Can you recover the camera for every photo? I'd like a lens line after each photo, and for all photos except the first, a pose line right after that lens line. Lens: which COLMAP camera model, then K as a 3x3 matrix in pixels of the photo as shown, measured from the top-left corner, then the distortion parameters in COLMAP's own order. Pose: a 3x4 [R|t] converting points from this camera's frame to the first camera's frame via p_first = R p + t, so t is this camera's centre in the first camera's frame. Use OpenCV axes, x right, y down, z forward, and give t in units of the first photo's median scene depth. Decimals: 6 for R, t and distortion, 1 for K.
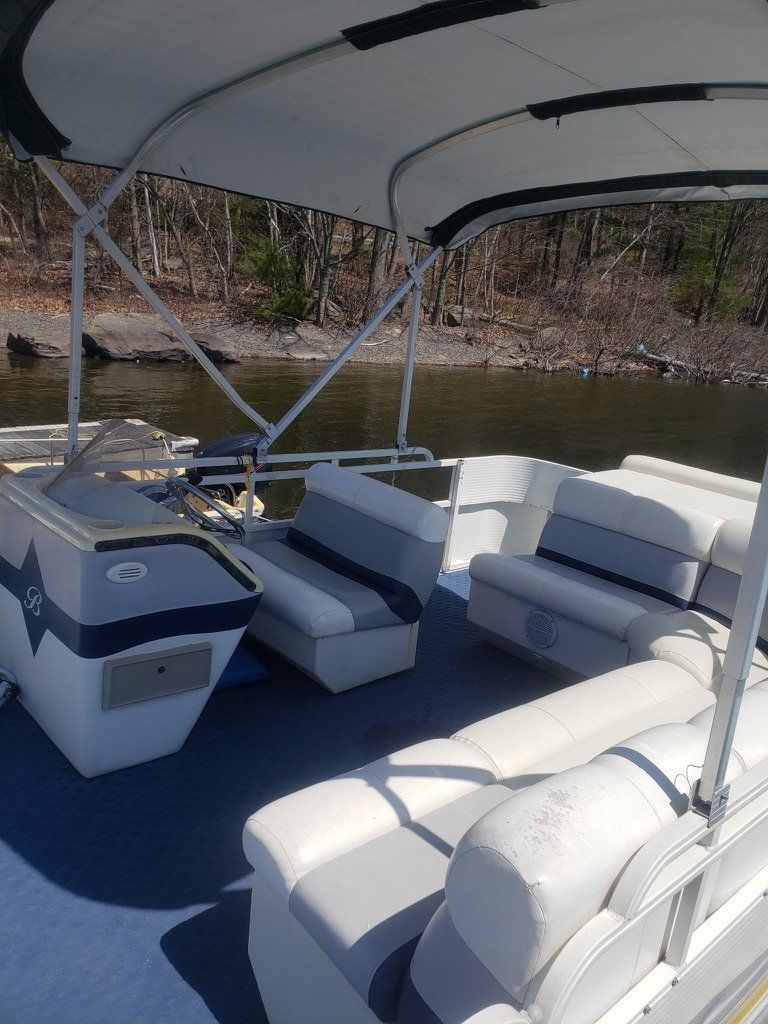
lens RADIAL K [[798.6, 0, 392.1], [0, 798.6, 527.8], [0, 0, 1]] dist [0.098170, -0.187351]
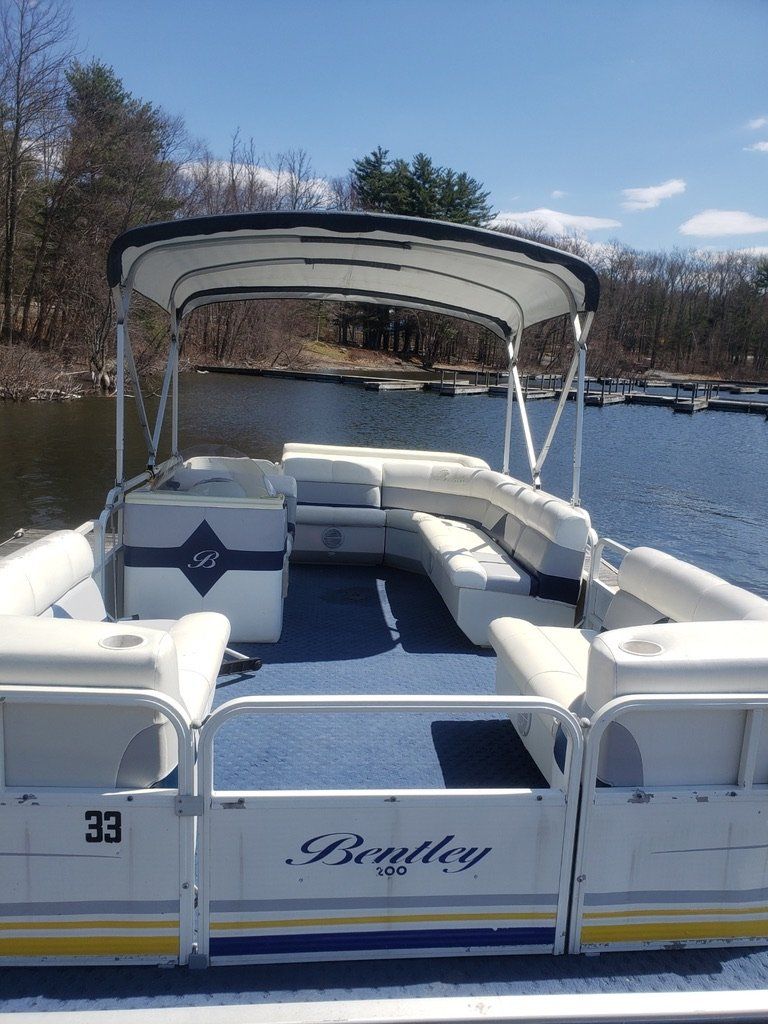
lens RADIAL K [[815.0, 0, 384.3], [0, 815.0, 555.9], [0, 0, 1]] dist [0.000654, -0.010743]
pose [[0.604735, -0.229751, 0.762568, -0.220255], [0.217917, 0.968681, 0.119037, -0.005066], [-0.766034, 0.094191, 0.635862, -0.048642]]
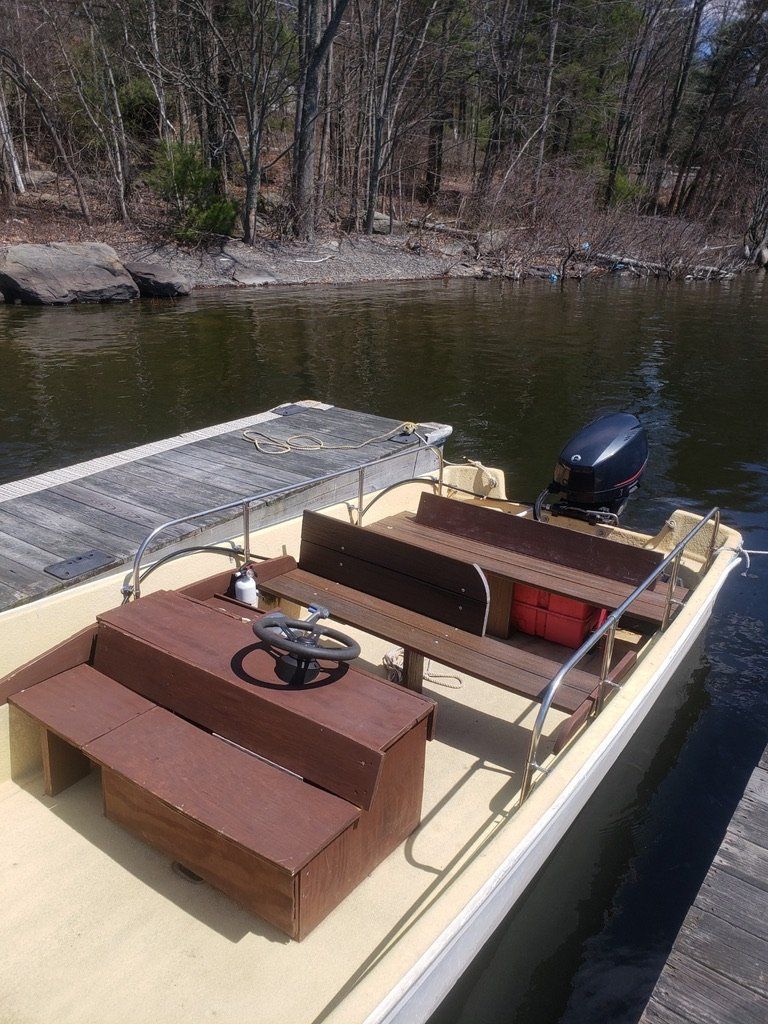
lens RADIAL K [[786.5, 0, 379.6], [0, 786.5, 529.3], [0, 0, 1]] dist [0.004066, 0.003087]
pose [[0.972618, -0.131168, 0.191857, -0.199785], [0.107908, 0.986007, 0.127066, -0.051252], [-0.205839, -0.102884, 0.973163, 0.144726]]
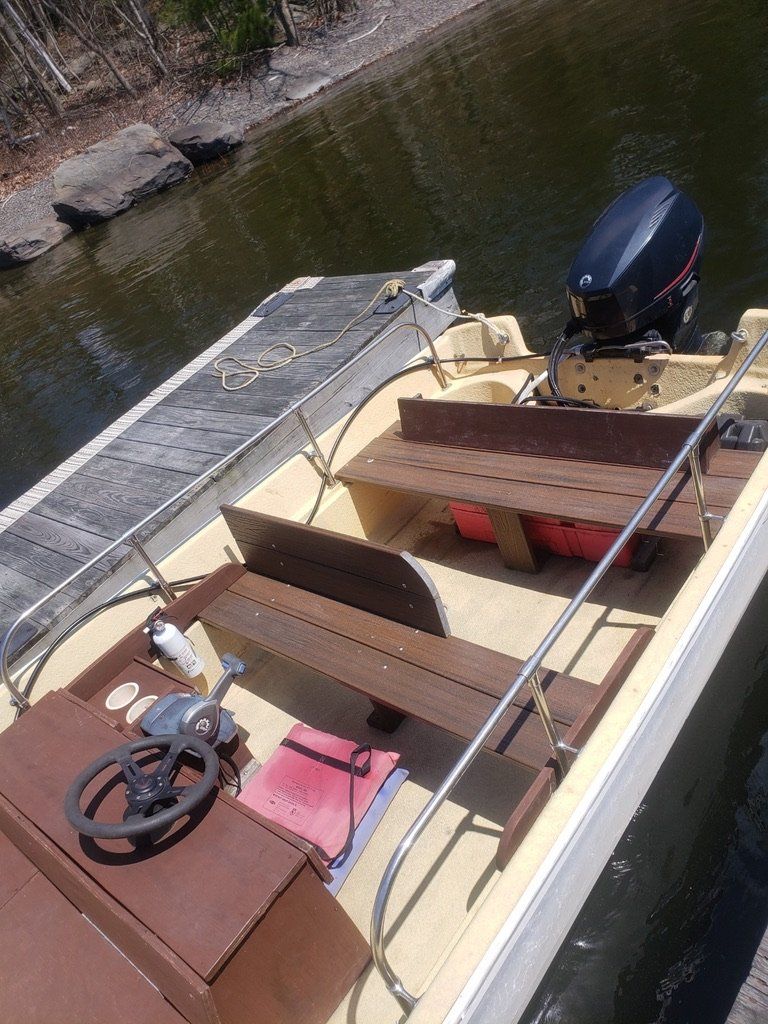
lens RADIAL K [[789.2, 0, 413.2], [0, 789.2, 539.2], [0, 0, 1]] dist [-0.063989, 0.085853]
pose [[0.891221, -0.434140, -0.131328, -0.123583], [0.452740, 0.833995, 0.315402, -0.058684], [-0.027402, -0.340550, 0.939827, 0.198895]]
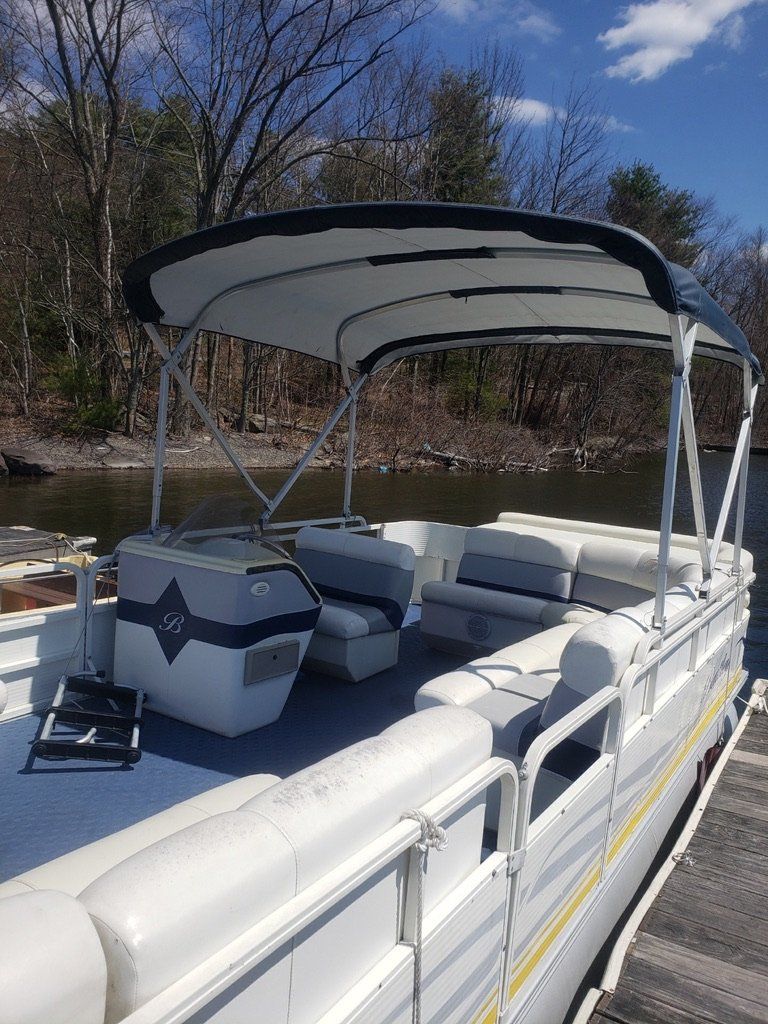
lens RADIAL K [[798.6, 0, 392.1], [0, 798.6, 527.8], [0, 0, 1]] dist [0.098170, -0.187351]
pose [[0.961193, -0.066889, 0.267646, -0.065481], [0.100412, 0.988442, -0.113578, 0.018619], [-0.256956, 0.136046, 0.956800, -0.071367]]
